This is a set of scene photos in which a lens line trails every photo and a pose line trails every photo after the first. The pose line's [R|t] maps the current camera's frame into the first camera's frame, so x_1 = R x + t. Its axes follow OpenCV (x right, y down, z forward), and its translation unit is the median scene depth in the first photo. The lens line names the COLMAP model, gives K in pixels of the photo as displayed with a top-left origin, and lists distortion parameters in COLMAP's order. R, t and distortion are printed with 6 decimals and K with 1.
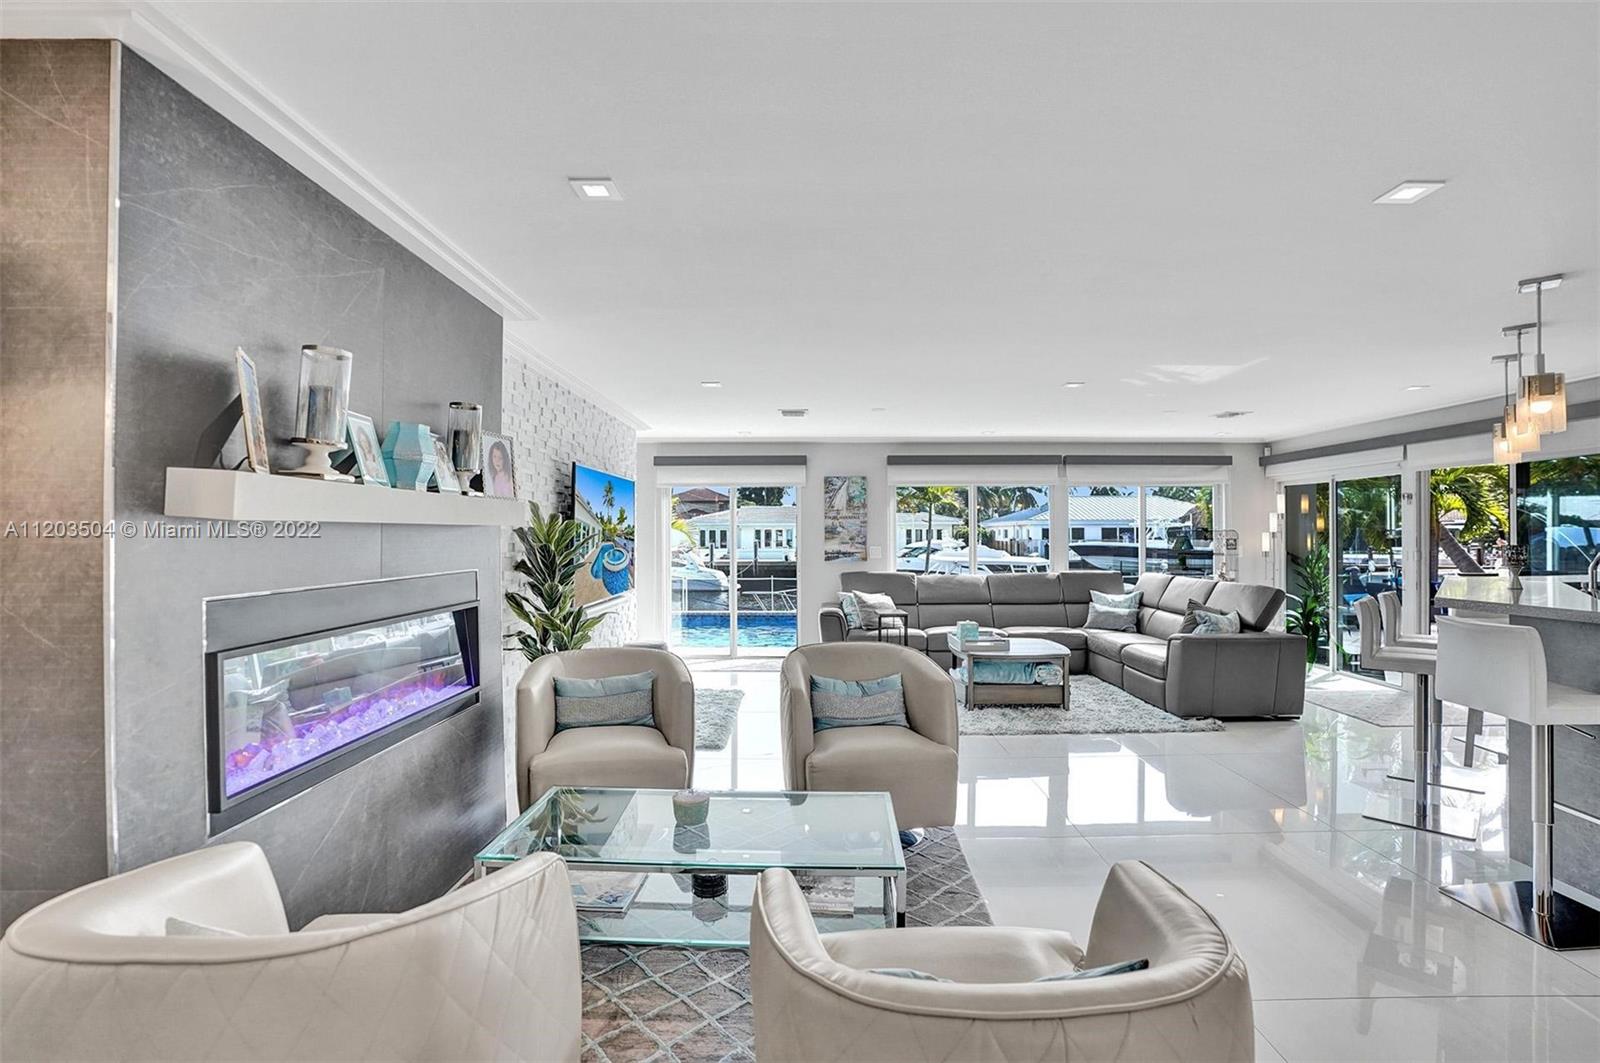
lens RADIAL K [[746.3, 0, 812.2], [0, 746.3, 530.7], [0, 0, 1]] dist [-0.060843, 0.020388]
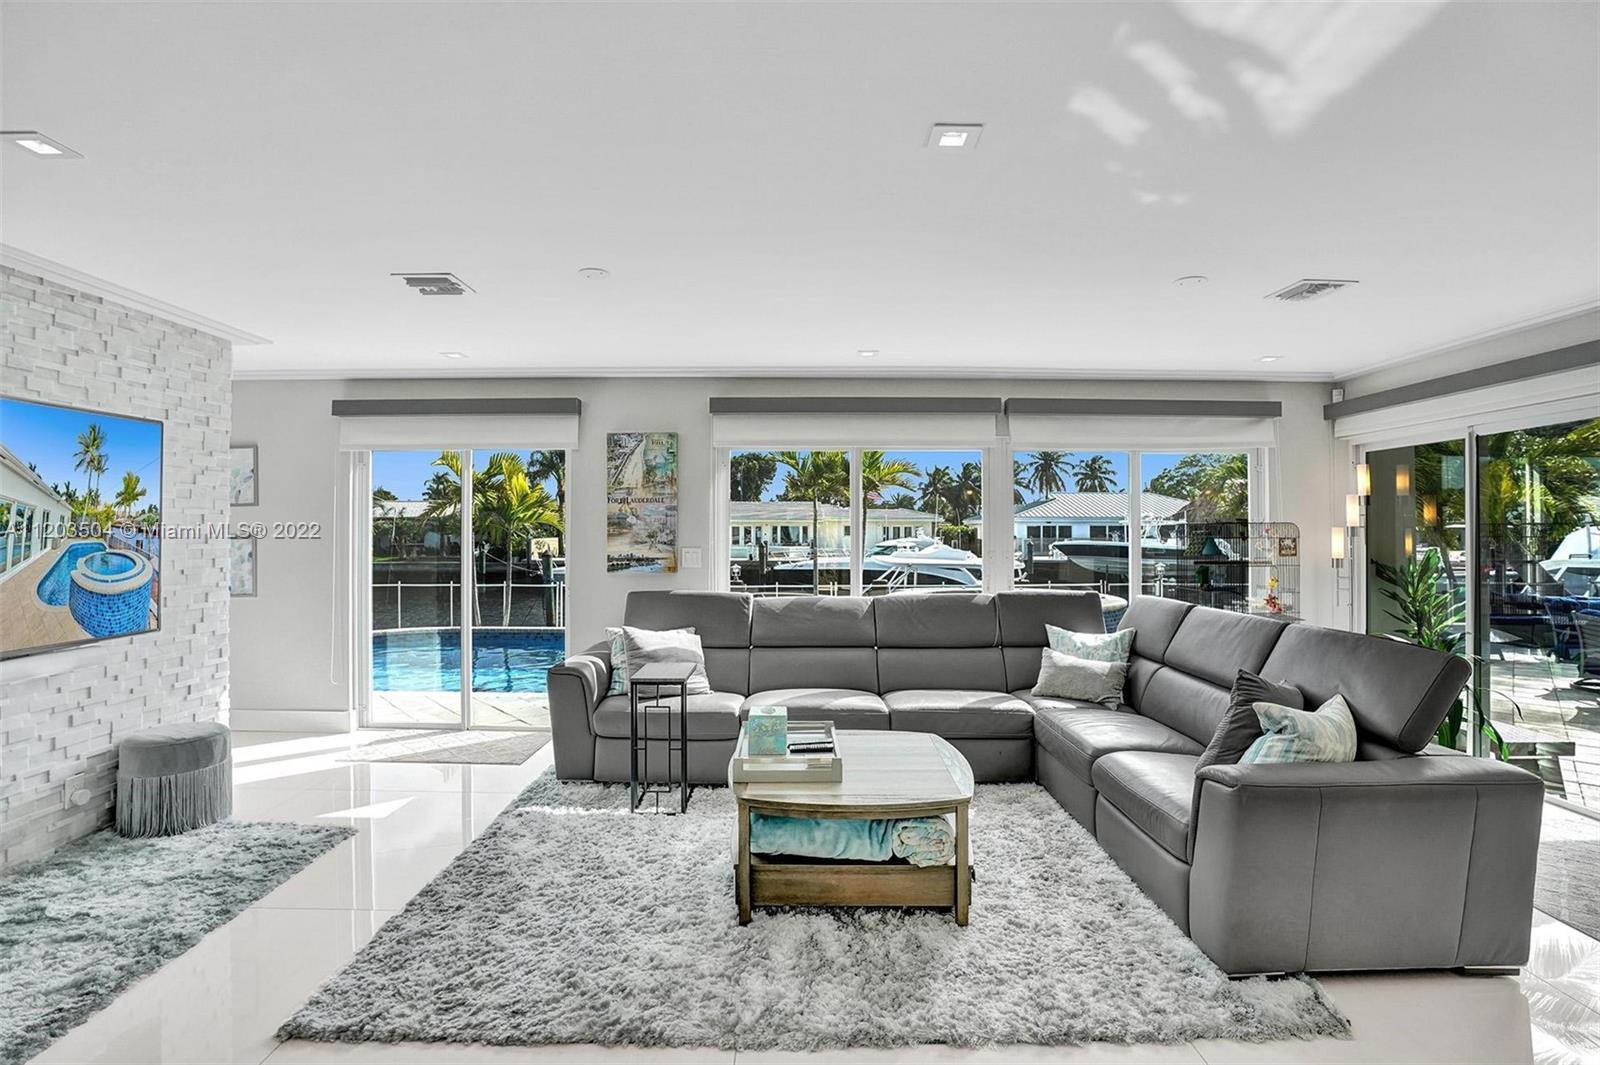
lens RADIAL K [[746.3, 0, 801.1], [0, 746.3, 514.4], [0, 0, 1]] dist [-0.060843, 0.020388]
pose [[0.999990, 0.003726, -0.002263, 0.186668], [-0.003767, 0.999823, -0.018436, 0.004589], [0.002194, 0.018445, 0.999827, 0.419830]]
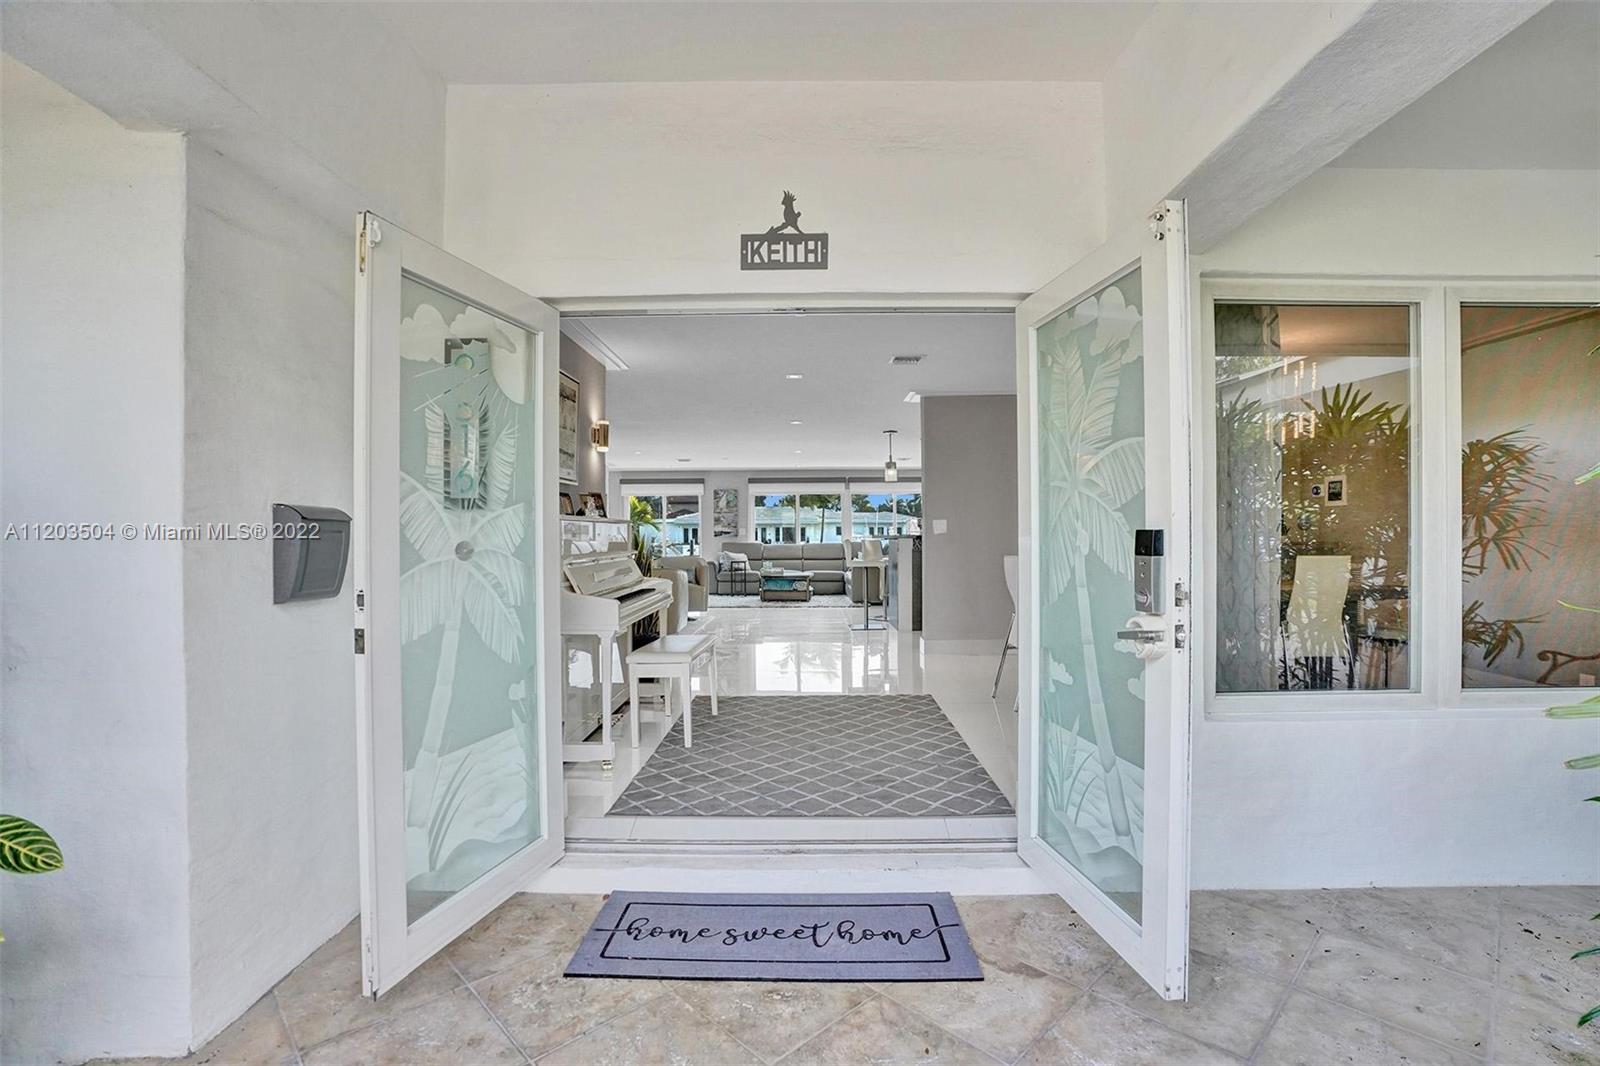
lens RADIAL K [[746.3, 0, 804.6], [0, 746.3, 537.8], [0, 0, 1]] dist [-0.060843, 0.020388]
pose [[0.999985, -0.003688, -0.003995, 0.257901], [0.003722, 0.999955, 0.008672, 0.030449], [0.003963, -0.008687, 0.999954, -0.853596]]
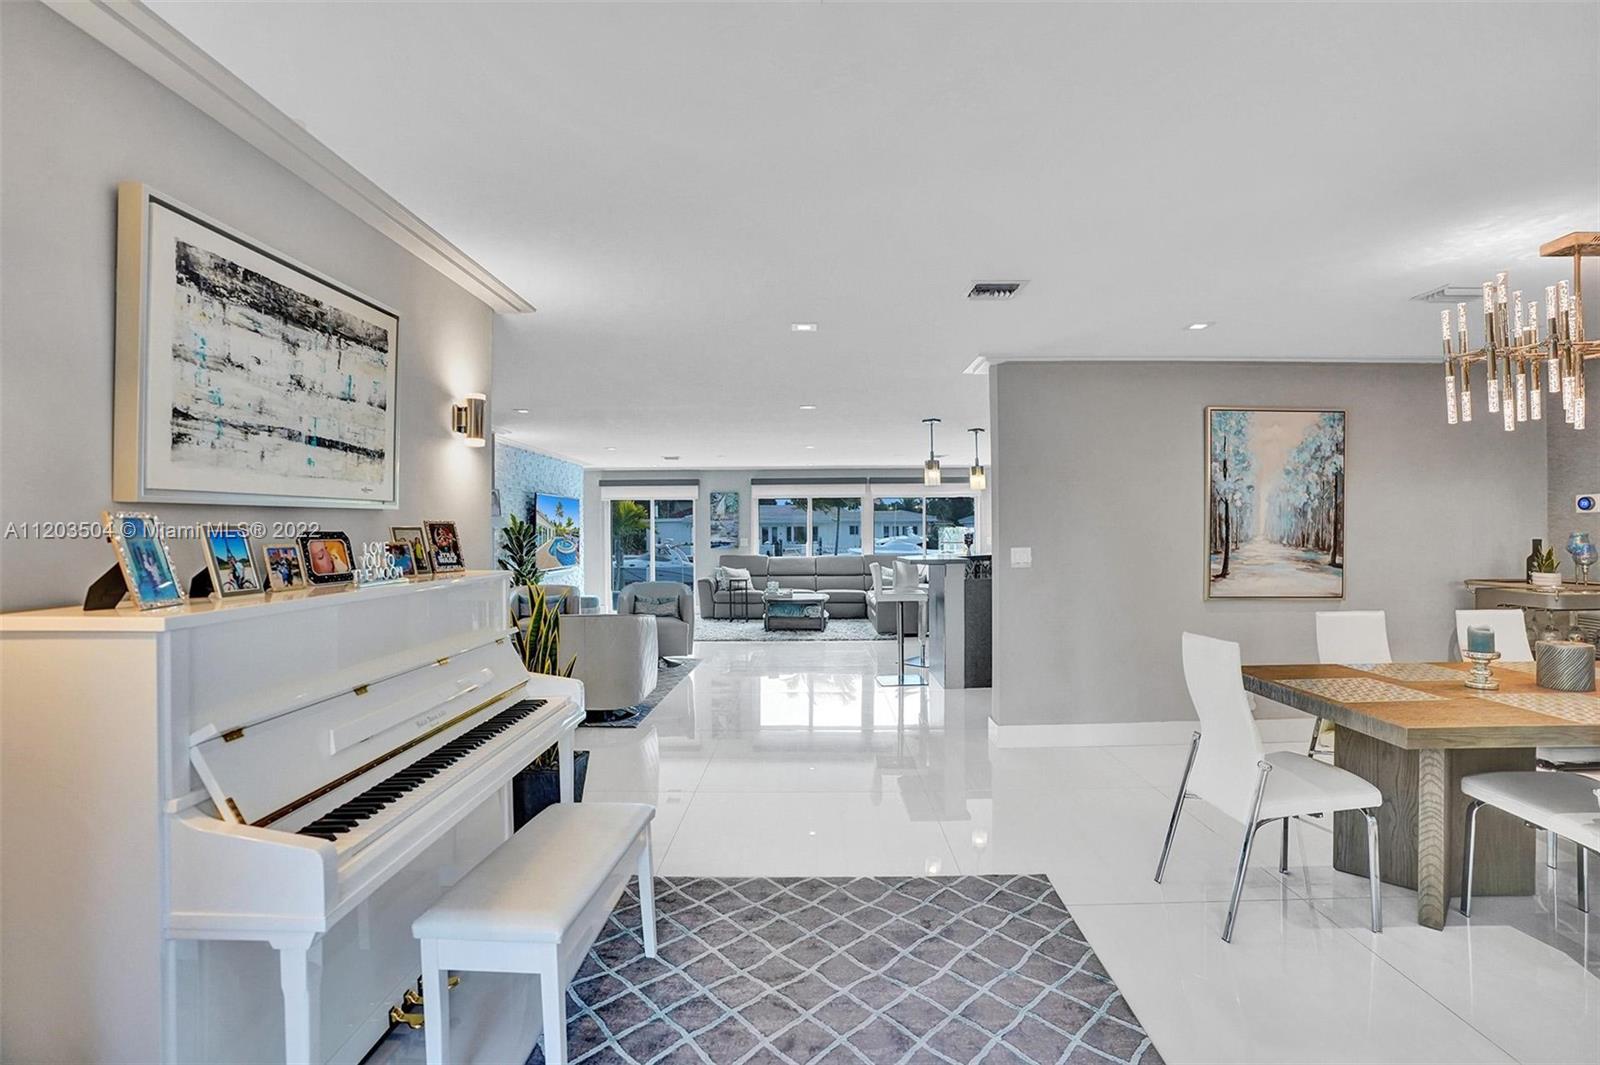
lens RADIAL K [[746.3, 0, 808.7], [0, 746.3, 536.7], [0, 0, 1]] dist [-0.060843, 0.020388]
pose [[0.999877, -0.005320, -0.014784, 0.254166], [0.005499, 0.999912, 0.012070, 0.000022], [0.014718, -0.012150, 0.999818, -0.553569]]
